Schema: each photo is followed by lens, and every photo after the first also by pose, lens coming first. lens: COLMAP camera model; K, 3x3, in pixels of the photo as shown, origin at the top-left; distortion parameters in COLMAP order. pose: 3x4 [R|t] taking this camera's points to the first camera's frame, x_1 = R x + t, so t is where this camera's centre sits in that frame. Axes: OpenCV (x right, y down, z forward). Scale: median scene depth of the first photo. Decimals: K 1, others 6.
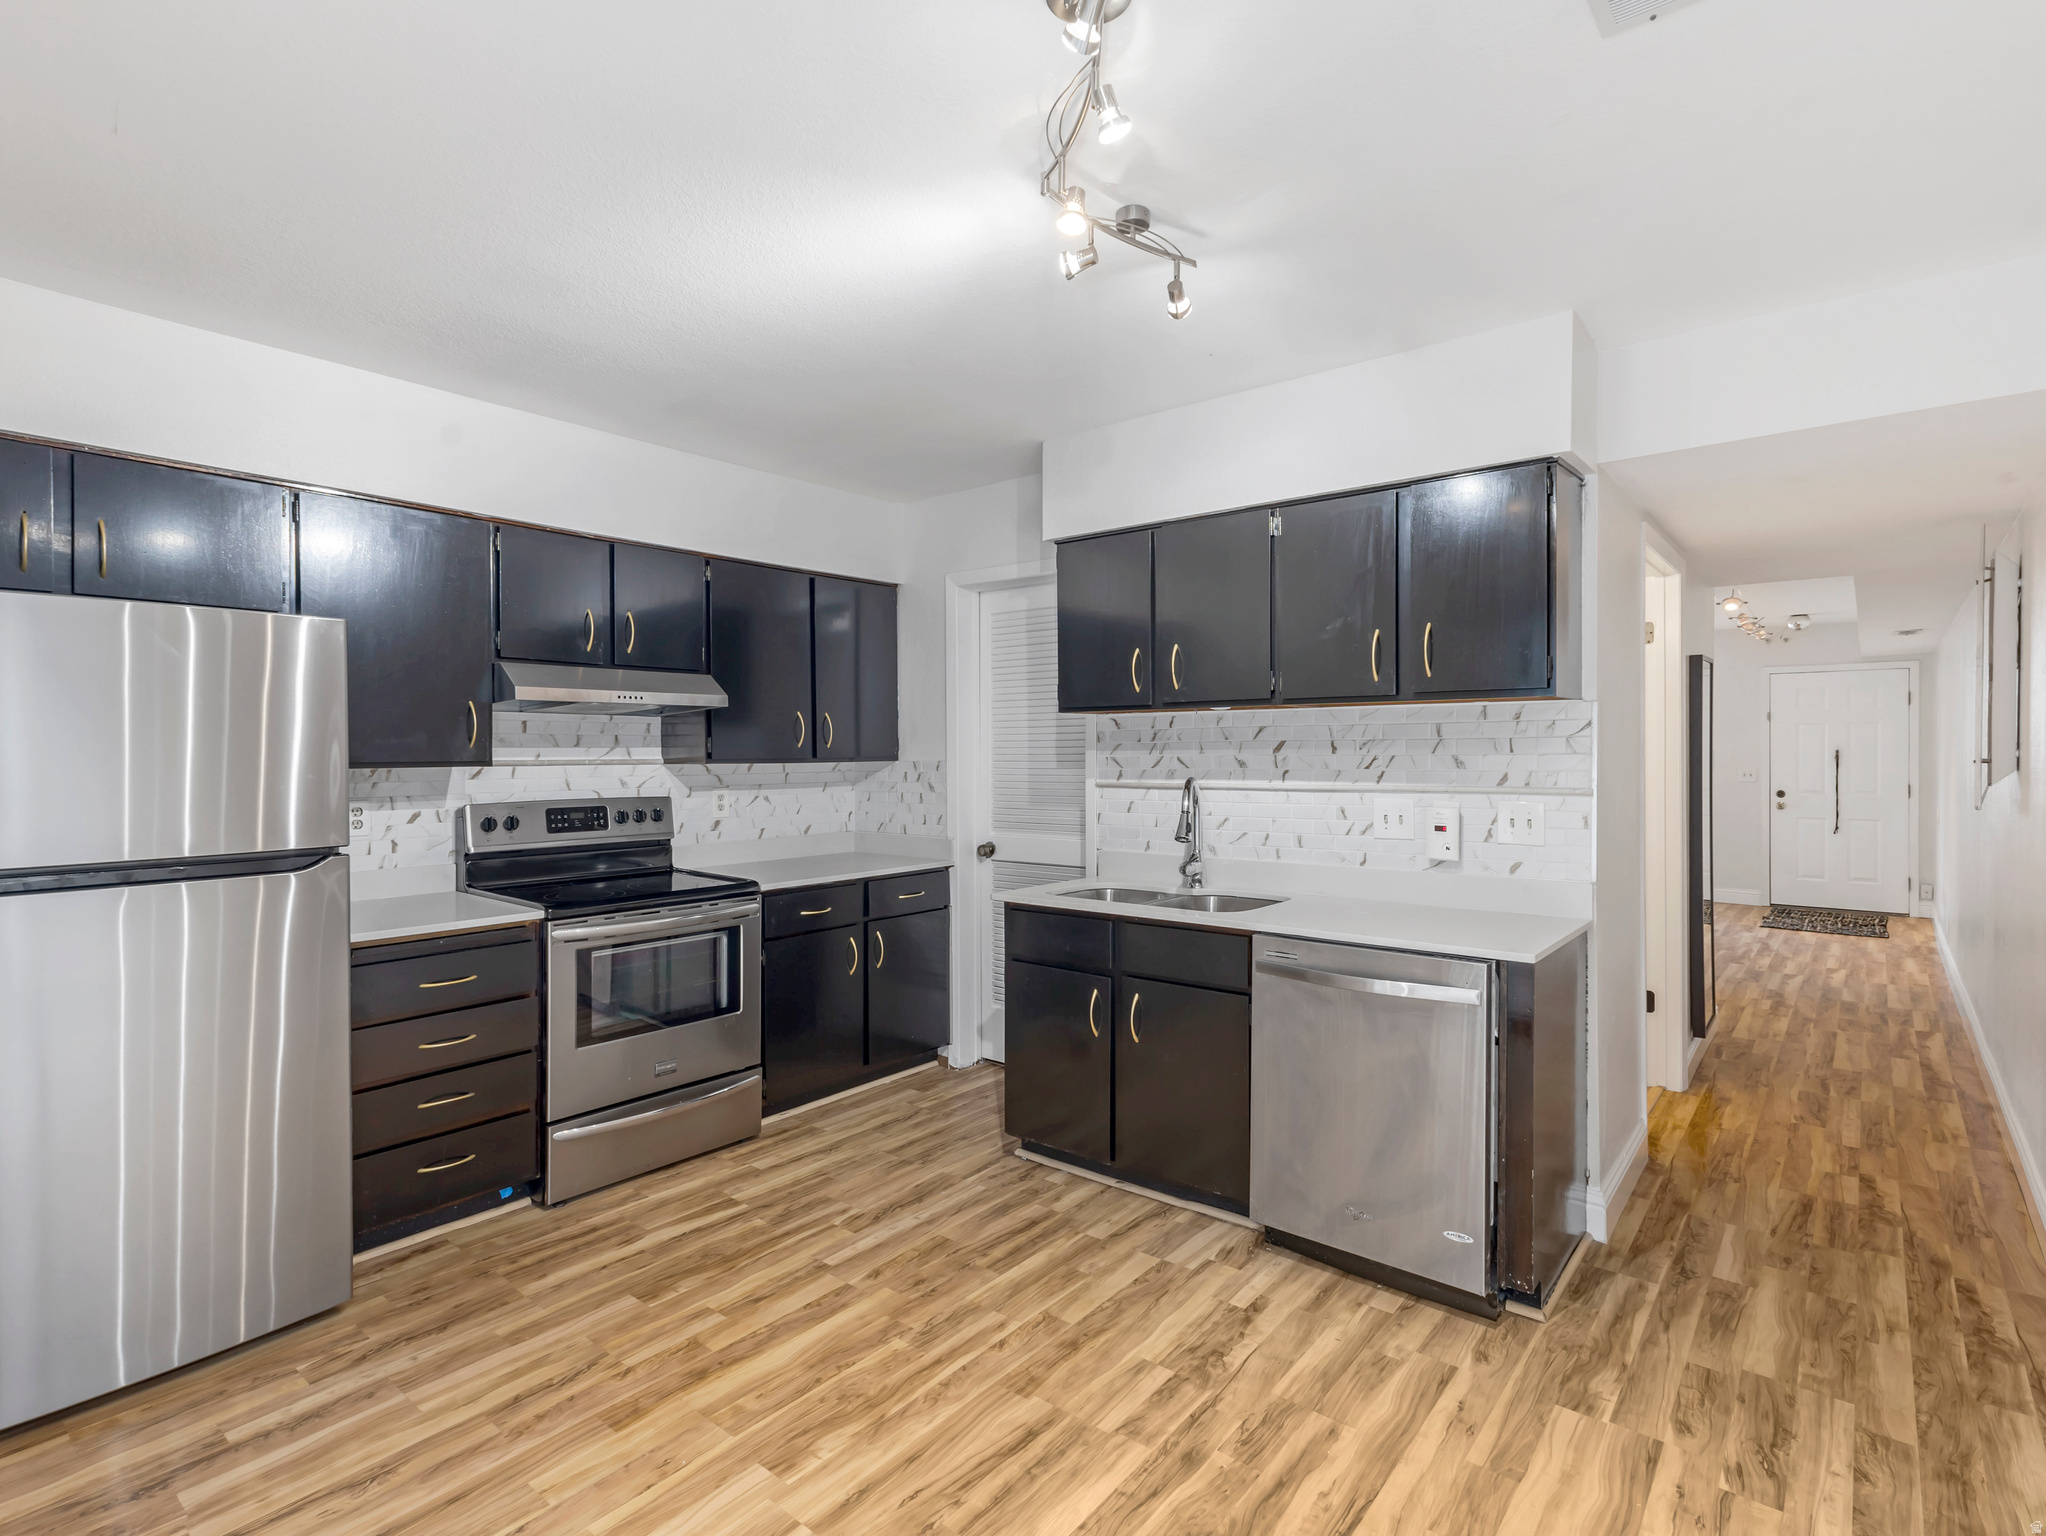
lens RADIAL K [[1013.4, 0, 1016.6], [0, 1013.4, 757.2], [0, 0, 1]] dist [0.010631, -0.002994]
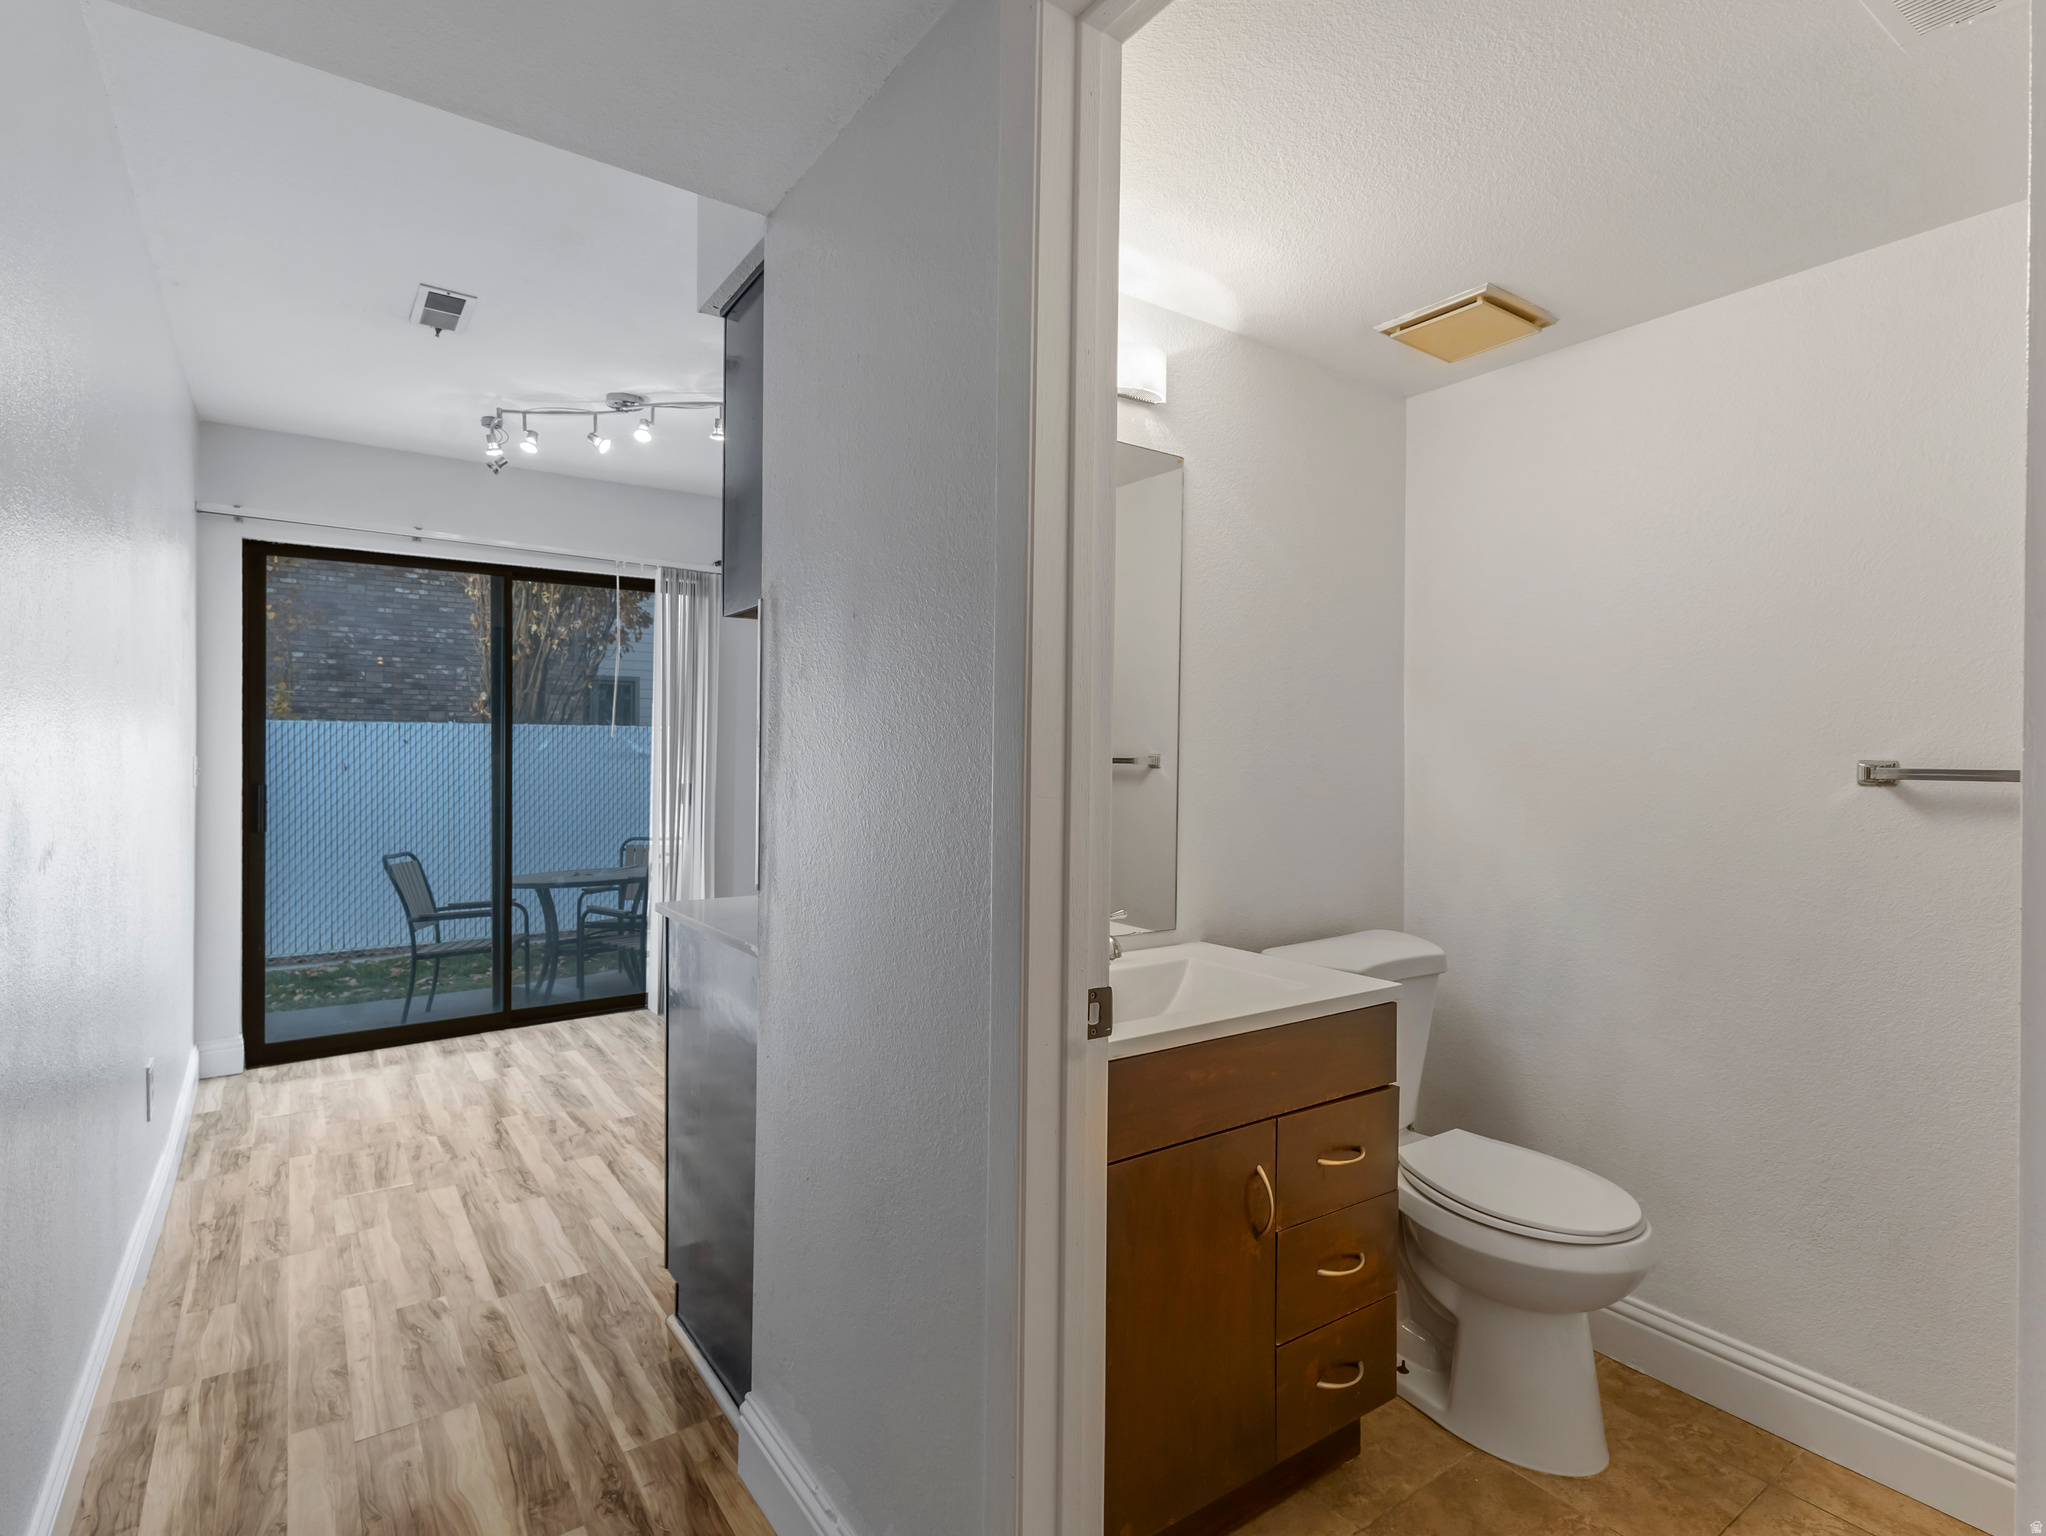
lens RADIAL K [[1013.4, 0, 1018.6], [0, 1013.4, 754.0], [0, 0, 1]] dist [0.010631, -0.002994]
pose [[-0.253061, 0.004631, -0.967439, 2.125843], [-0.013007, 0.999882, 0.008189, 0.129320], [0.967363, 0.014656, -0.252970, 2.511295]]
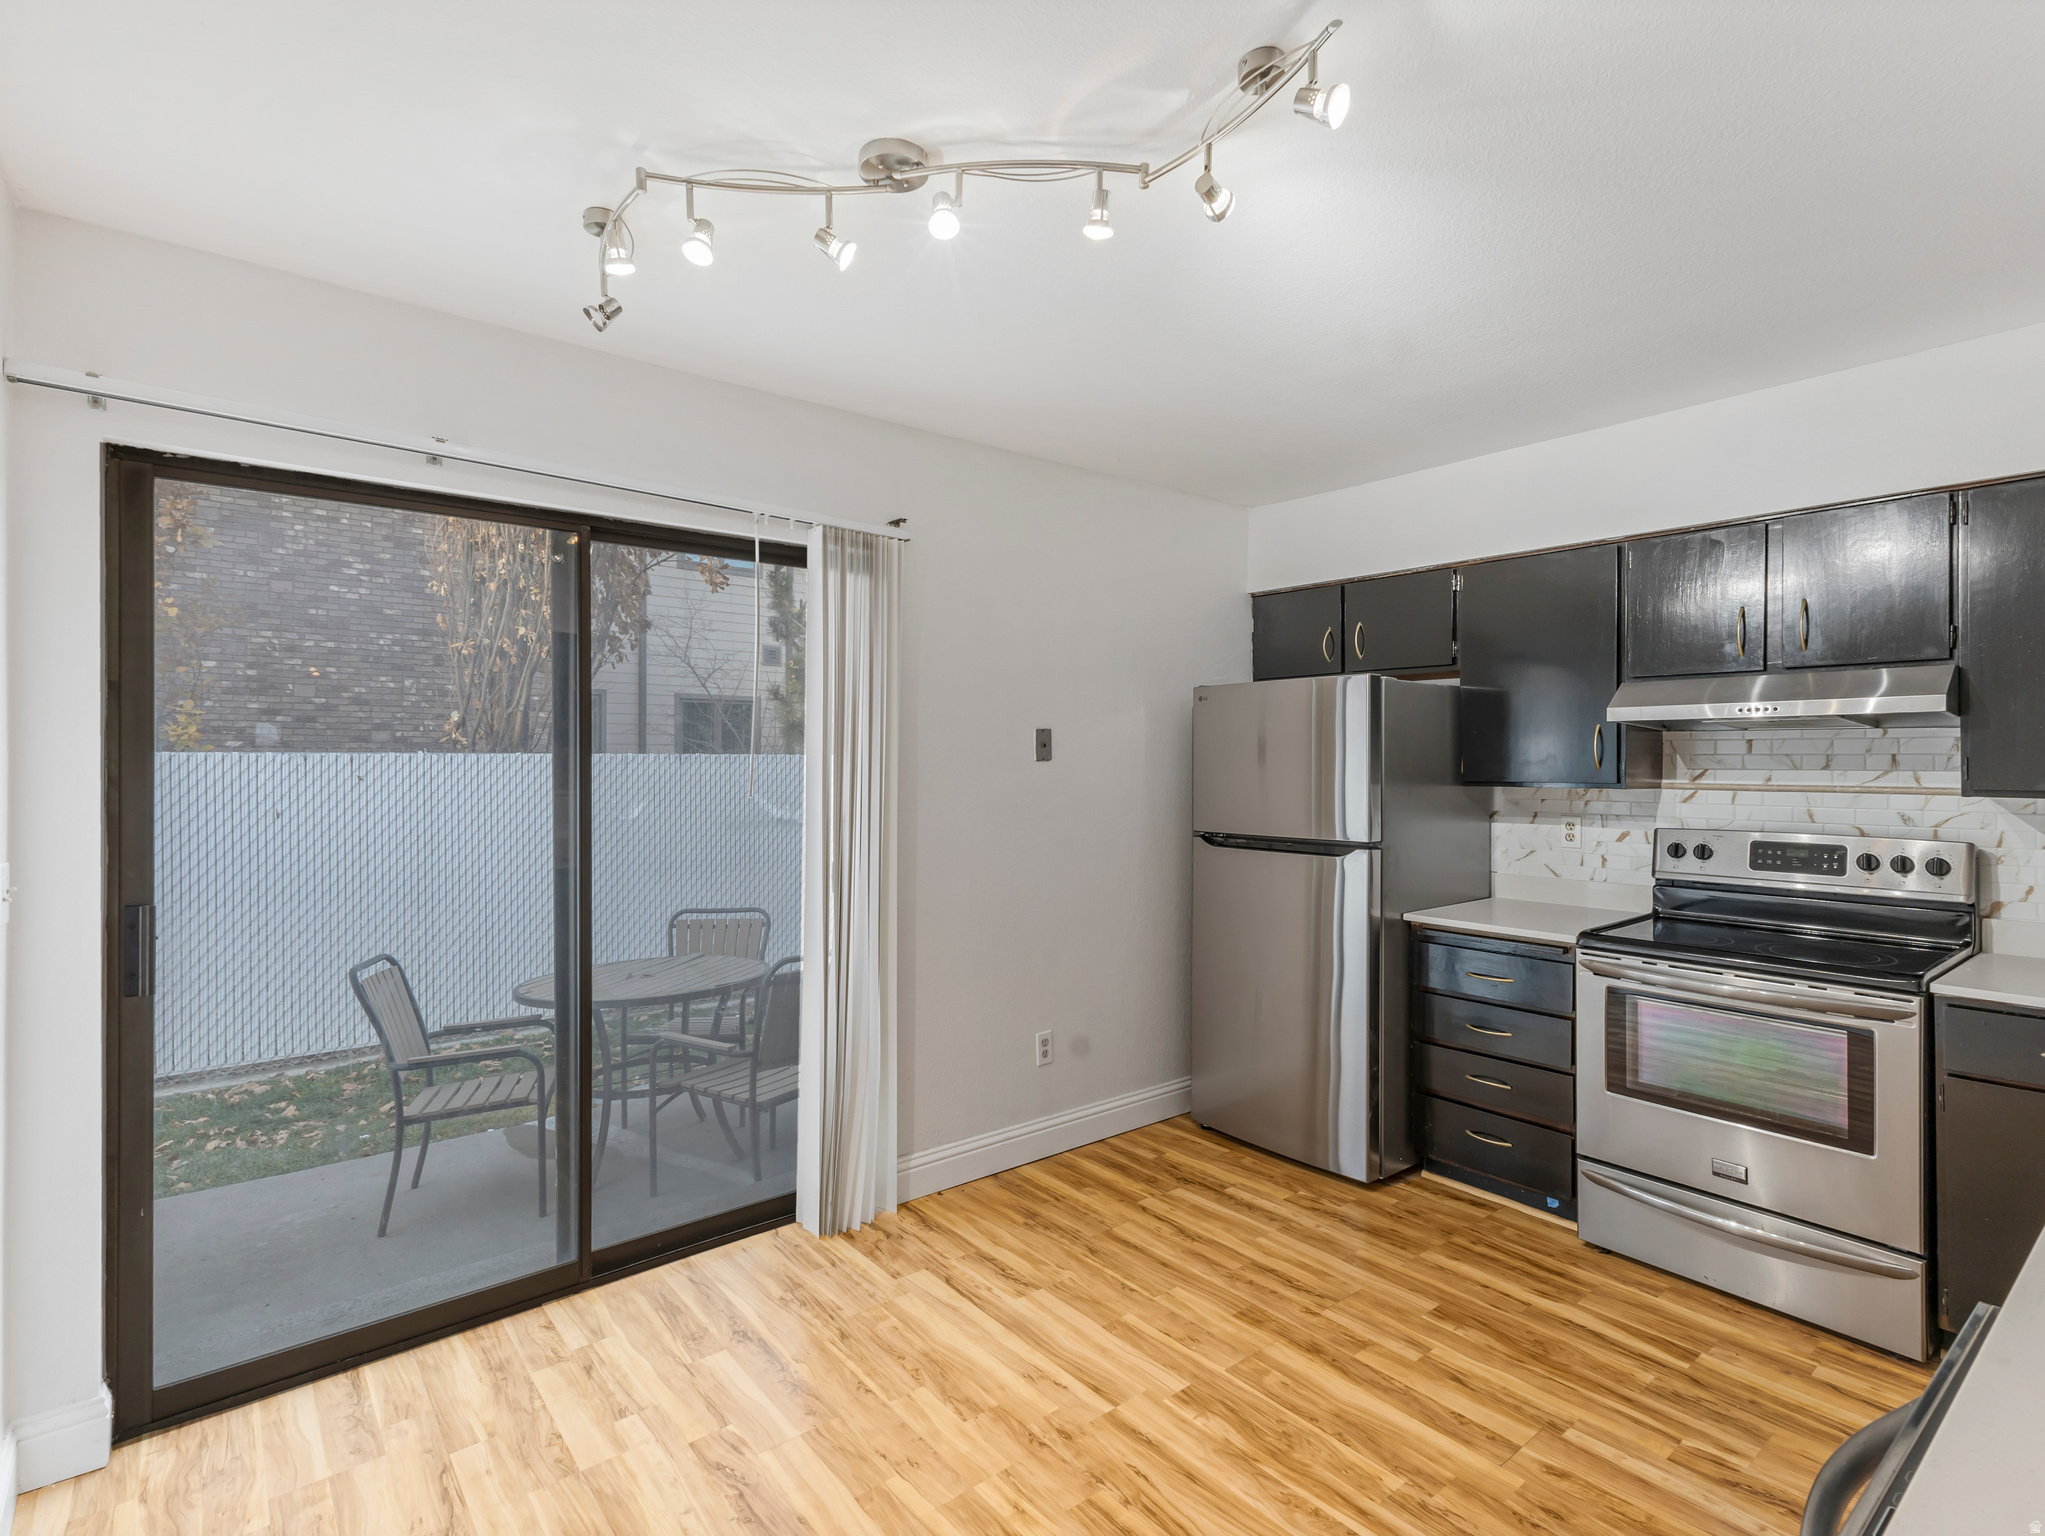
lens RADIAL K [[1012.9, 0, 1040.9], [0, 1012.9, 763.5], [0, 0, 1]] dist [0.010631, -0.002994]
pose [[-0.185174, 0.004416, -0.982696, 0.648018], [-0.008544, 0.999945, 0.006104, -0.019569], [0.982669, 0.009526, -0.185126, 0.727873]]
